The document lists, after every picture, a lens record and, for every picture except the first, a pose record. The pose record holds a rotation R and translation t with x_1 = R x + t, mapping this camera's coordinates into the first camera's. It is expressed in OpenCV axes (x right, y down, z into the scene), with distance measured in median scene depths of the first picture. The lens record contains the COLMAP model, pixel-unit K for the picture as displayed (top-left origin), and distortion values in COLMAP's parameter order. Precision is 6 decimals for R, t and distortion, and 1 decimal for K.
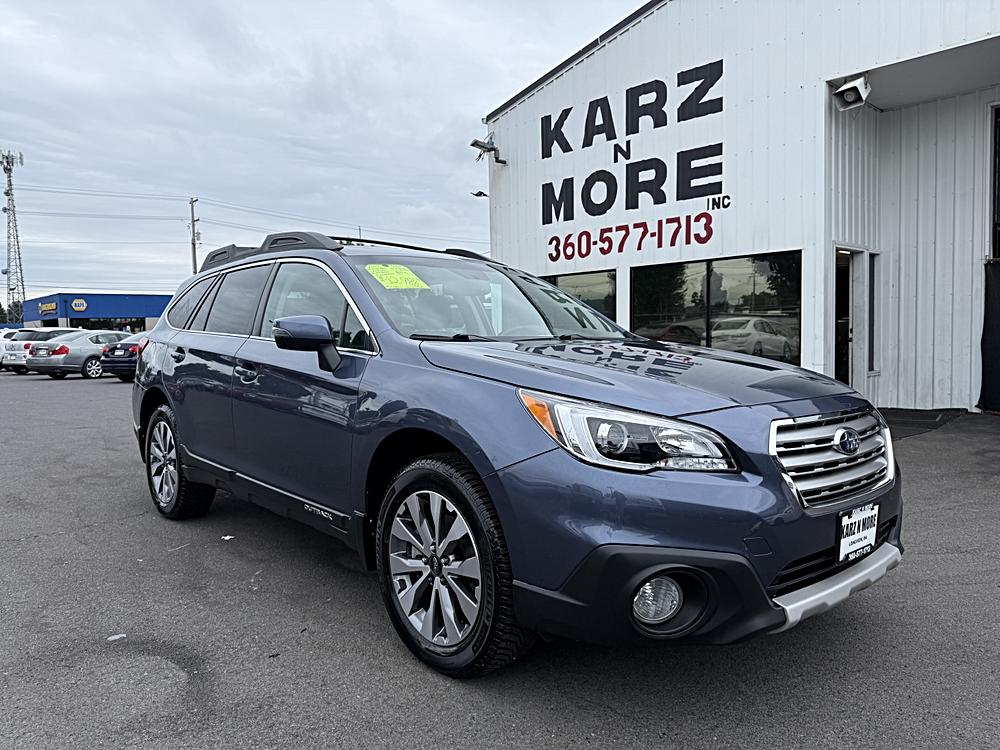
lens RADIAL K [[707.9, 0, 495.3], [0, 707.9, 374.8], [0, 0, 1]] dist [0.057531, -0.076950]
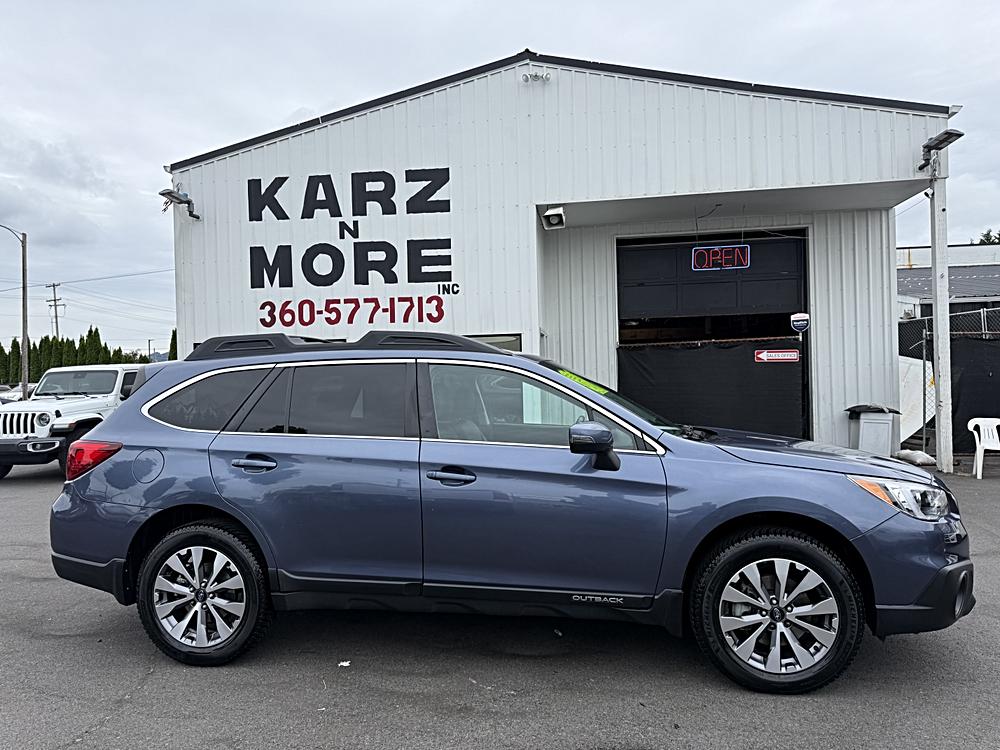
lens RADIAL K [[691.3, 0, 500.9], [0, 691.3, 380.3], [0, 0, 1]] dist [0.152944, -0.262286]
pose [[0.775202, -0.005887, 0.631686, -0.314768], [0.045685, 0.997861, -0.046765, -0.031124], [-0.630060, 0.065111, 0.773812, 0.066295]]
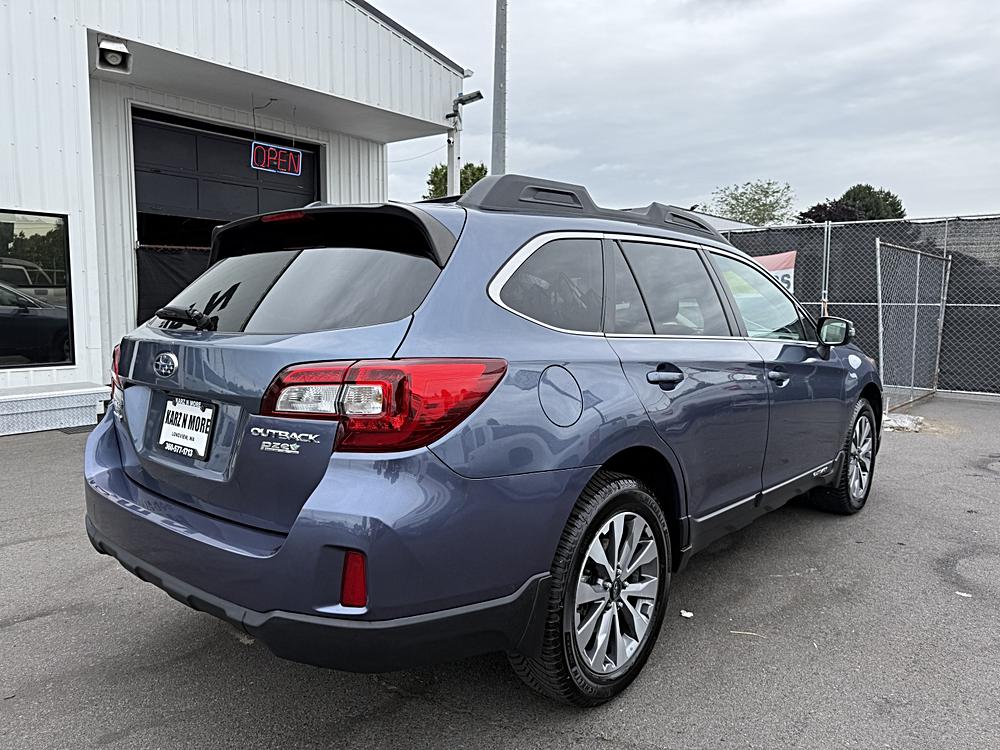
lens RADIAL K [[707.9, 0, 495.3], [0, 707.9, 374.8], [0, 0, 1]] dist [0.057531, -0.076950]
pose [[-0.129245, -0.091879, 0.987347, -0.423431], [0.043187, 0.994232, 0.098173, -0.038985], [-0.990672, 0.055329, -0.124532, 0.513389]]
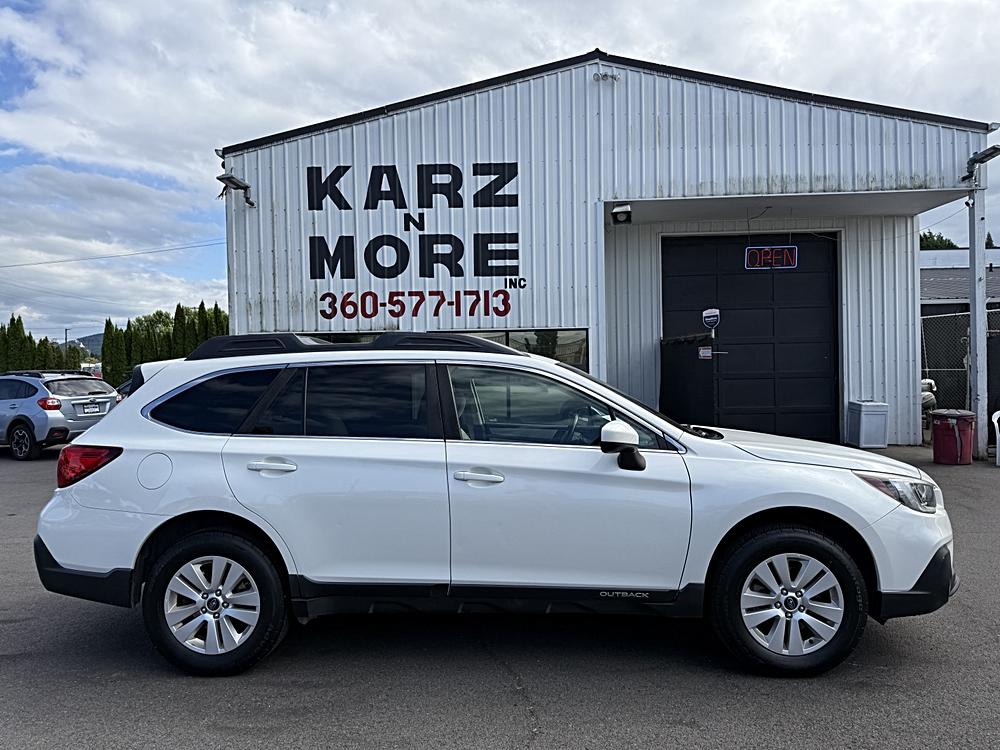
lens RADIAL K [[691.3, 0, 500.9], [0, 691.3, 380.3], [0, 0, 1]] dist [0.152944, -0.262286]
pose [[0.701816, -0.008519, 0.712308, -0.483115], [0.045603, 0.998415, -0.032990, -0.039858], [-0.710897, 0.055637, 0.701092, 0.201575]]
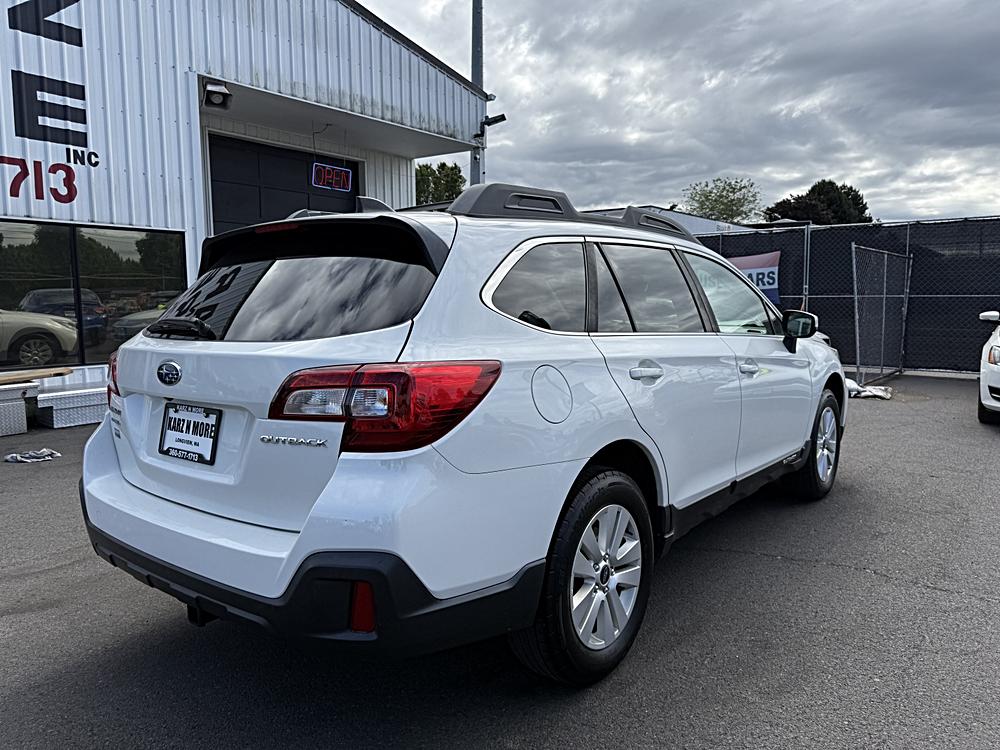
lens RADIAL K [[721.3, 0, 498.8], [0, 721.3, 371.8], [0, 0, 1]] dist [0.000889, -0.003527]
pose [[-0.173616, -0.084004, 0.981224, -0.564530], [0.059629, 0.993631, 0.095617, -0.041618], [-0.983006, 0.075110, -0.167502, 0.629601]]
